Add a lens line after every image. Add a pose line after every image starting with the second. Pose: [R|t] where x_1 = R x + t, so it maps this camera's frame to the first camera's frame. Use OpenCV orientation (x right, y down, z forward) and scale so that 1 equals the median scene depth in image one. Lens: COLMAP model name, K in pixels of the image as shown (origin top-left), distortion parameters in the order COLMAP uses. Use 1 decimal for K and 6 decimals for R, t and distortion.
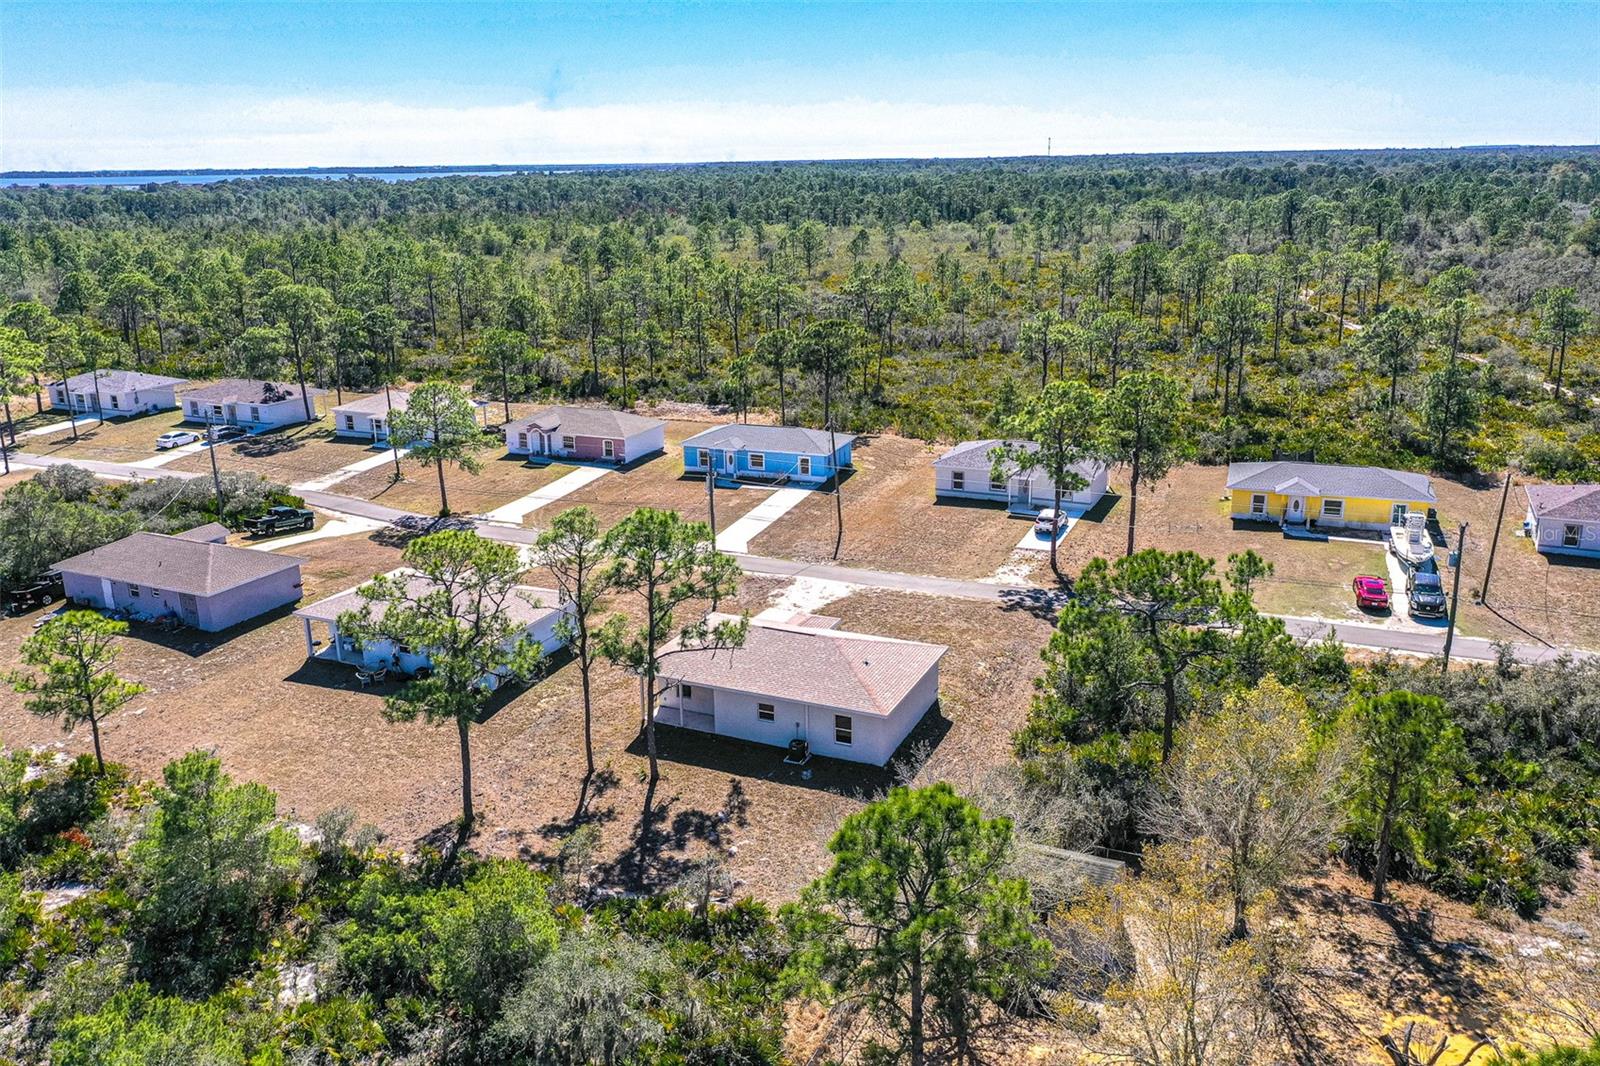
lens RADIAL K [[1290.7, 0, 800.0], [0, 1290.7, 533.0], [0, 0, 1]] dist [0.011658, -0.000743]
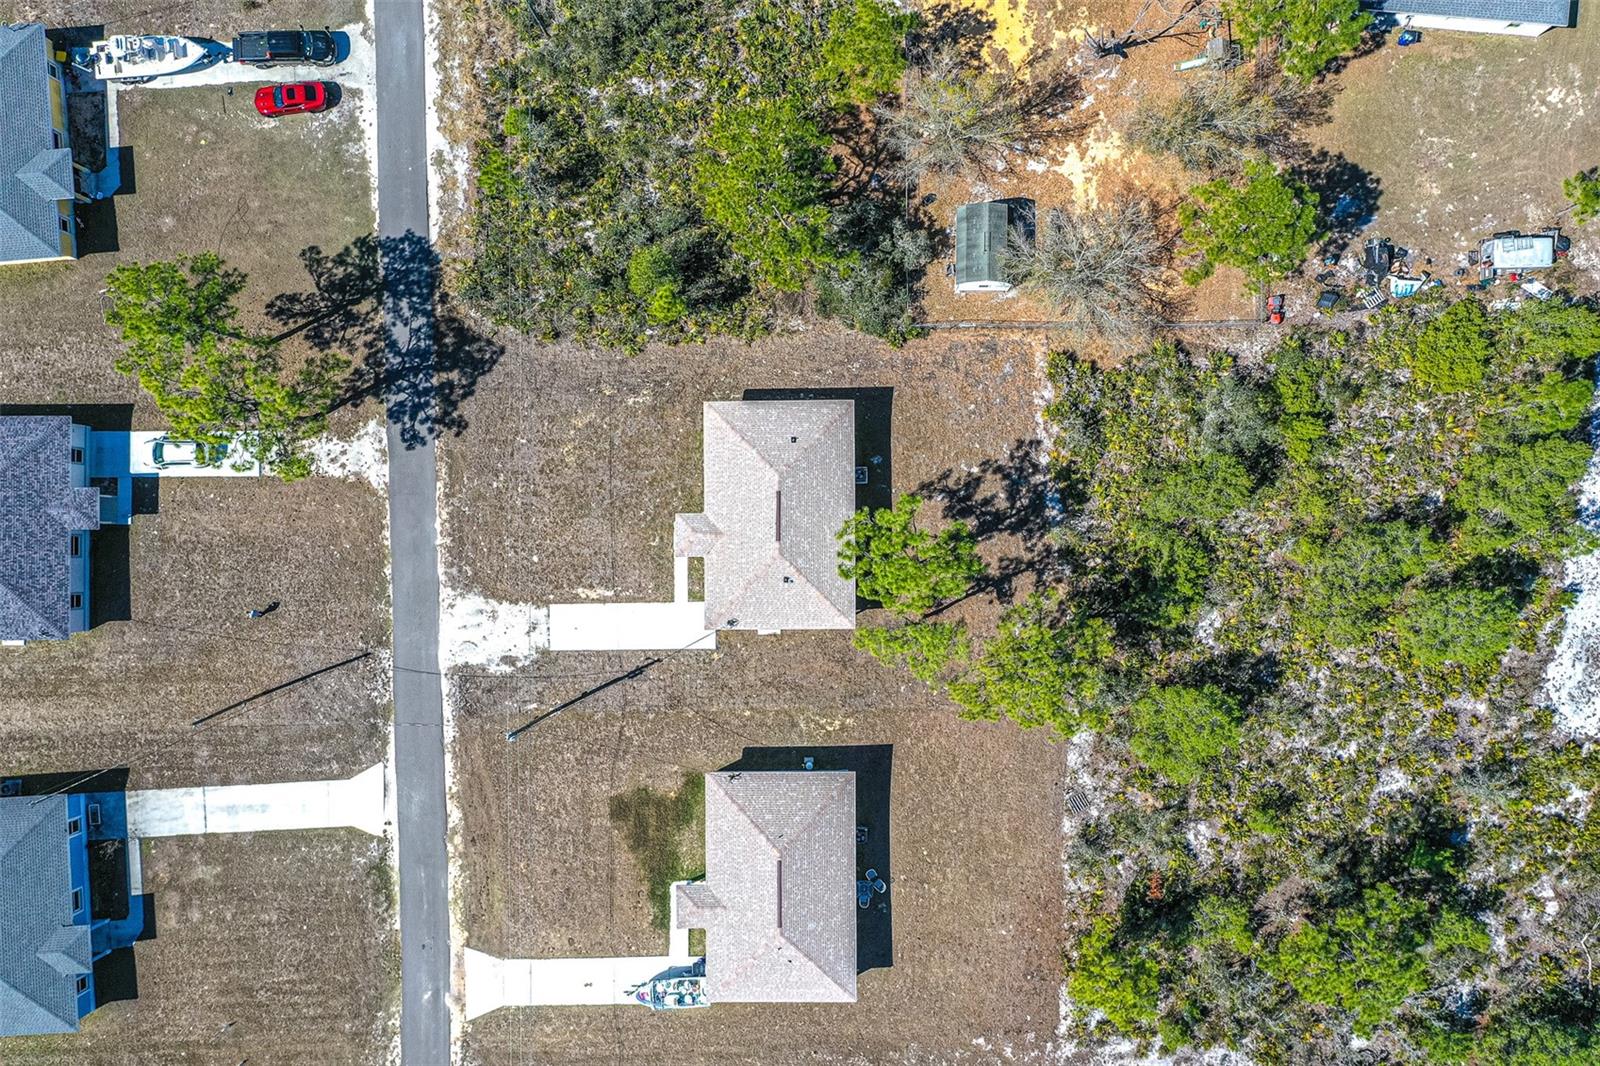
lens RADIAL K [[1290.7, 0, 800.0], [0, 1290.7, 533.0], [0, 0, 1]] dist [0.011658, -0.000743]
pose [[-0.422516, -0.905164, 0.046455, -0.057770], [0.287620, -0.085298, 0.953939, -0.677632], [-0.859509, 0.416416, 0.296383, 0.429180]]
